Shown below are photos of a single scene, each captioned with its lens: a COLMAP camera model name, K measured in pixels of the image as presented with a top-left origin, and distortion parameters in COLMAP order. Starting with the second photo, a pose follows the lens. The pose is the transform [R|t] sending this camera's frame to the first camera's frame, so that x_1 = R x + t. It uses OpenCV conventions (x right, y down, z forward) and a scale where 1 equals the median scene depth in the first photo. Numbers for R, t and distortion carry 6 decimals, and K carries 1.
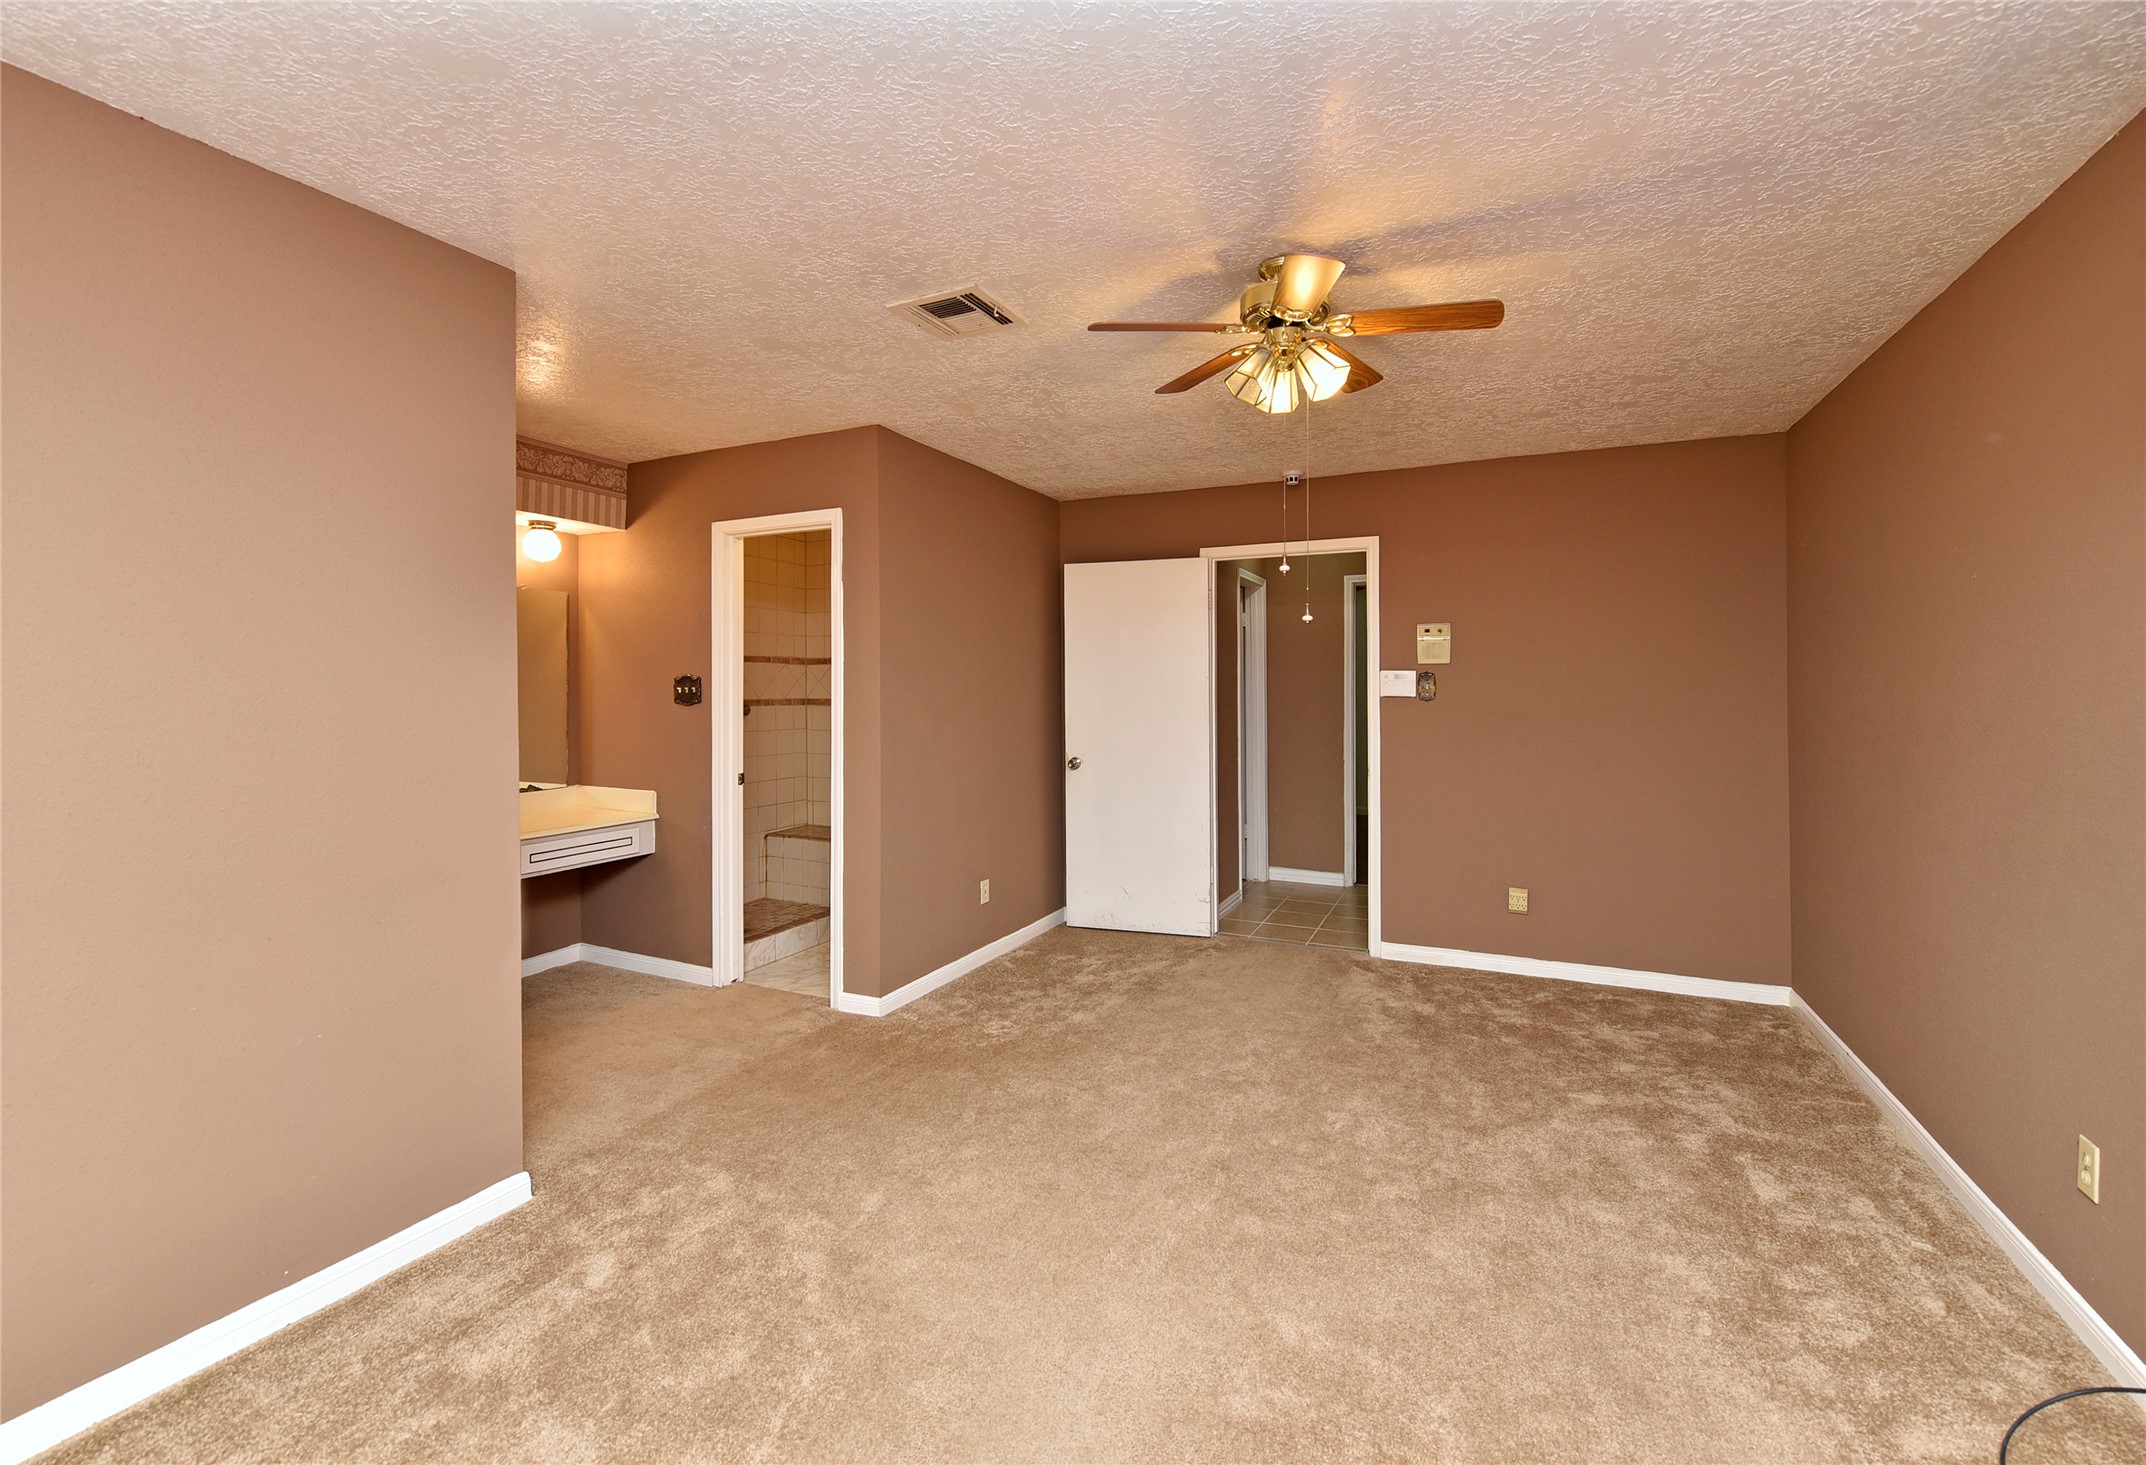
lens RADIAL K [[913.5, 0, 1058.8], [0, 913.5, 688.7], [0, 0, 1]] dist [-0.002589, -0.000107]
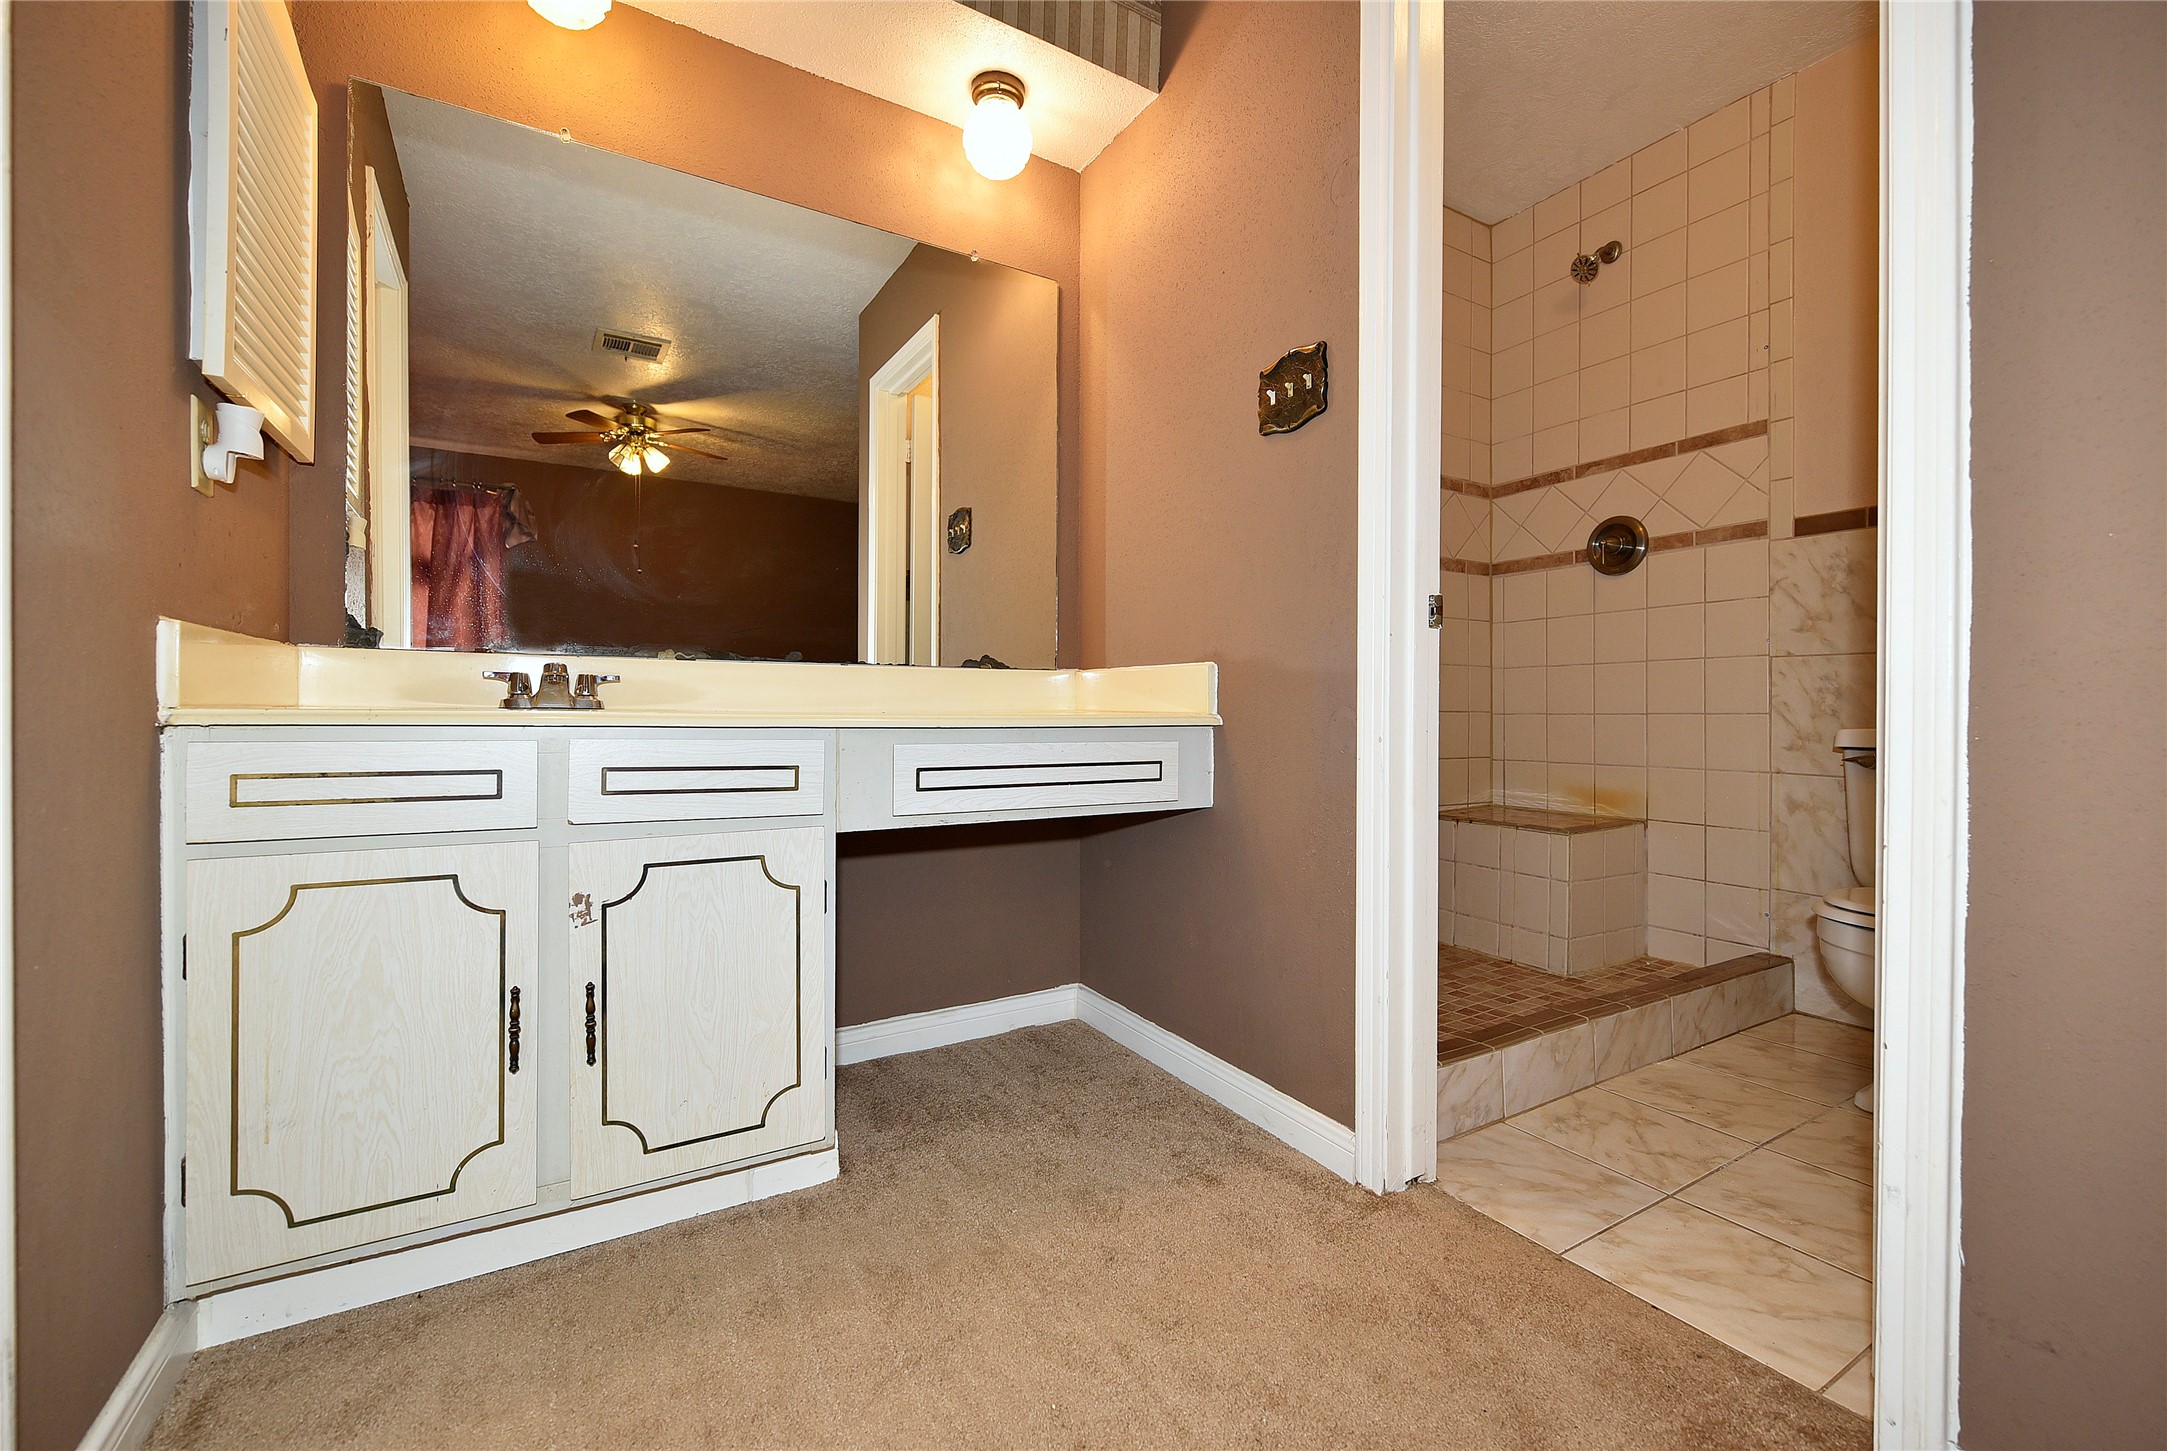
lens RADIAL K [[883.9, 0, 1083.9], [0, 883.9, 720.3], [0, 0, 1]] dist [-0.000179, 0.000006]
pose [[0.837765, 0.007716, -0.545976, -0.273937], [-0.007127, 0.999969, 0.003195, 0.140661], [0.545984, 0.001214, 0.837794, 0.635411]]
